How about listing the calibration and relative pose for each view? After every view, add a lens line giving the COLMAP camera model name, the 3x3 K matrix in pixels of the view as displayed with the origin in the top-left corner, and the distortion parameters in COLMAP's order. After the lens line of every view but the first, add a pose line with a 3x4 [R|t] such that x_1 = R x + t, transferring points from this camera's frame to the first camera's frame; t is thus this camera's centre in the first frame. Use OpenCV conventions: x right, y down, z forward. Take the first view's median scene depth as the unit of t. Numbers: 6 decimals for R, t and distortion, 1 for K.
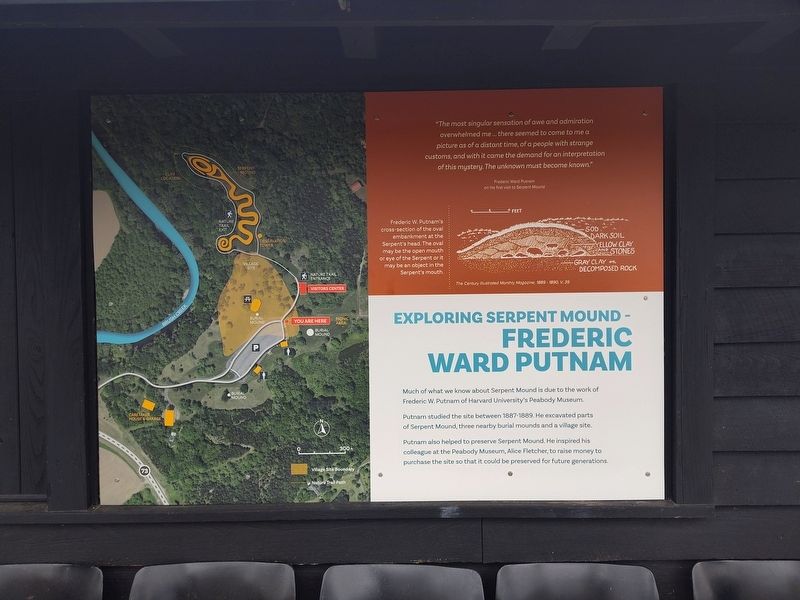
lens RADIAL K [[545.0, 0, 400.0], [0, 545.0, 300.0], [0, 0, 1]] dist [-0.002328, -0.000301]
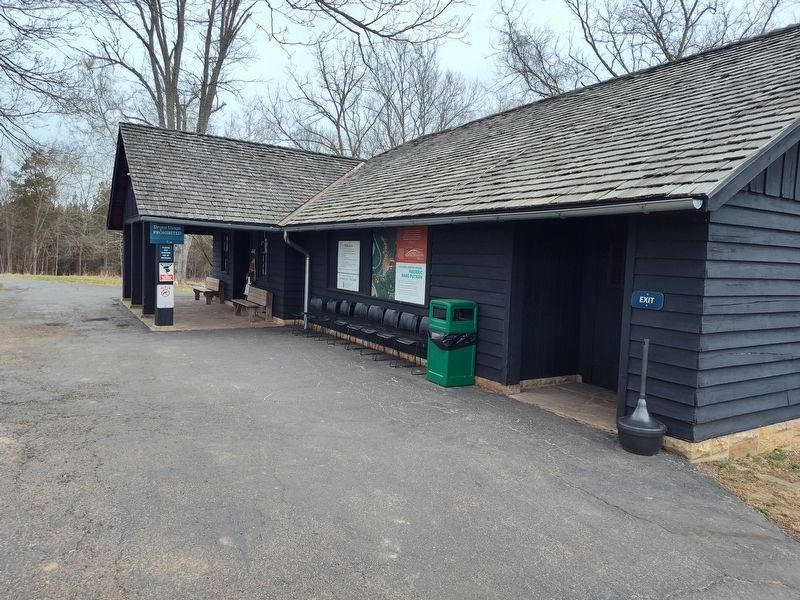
lens RADIAL K [[545.0, 0, 400.0], [0, 545.0, 300.0], [0, 0, 1]] dist [-0.002328, -0.000301]
pose [[0.528642, 0.095570, -0.843448, 4.731385], [-0.058187, 0.995384, 0.076317, -0.054061], [0.846848, 0.008733, 0.531763, -1.937941]]
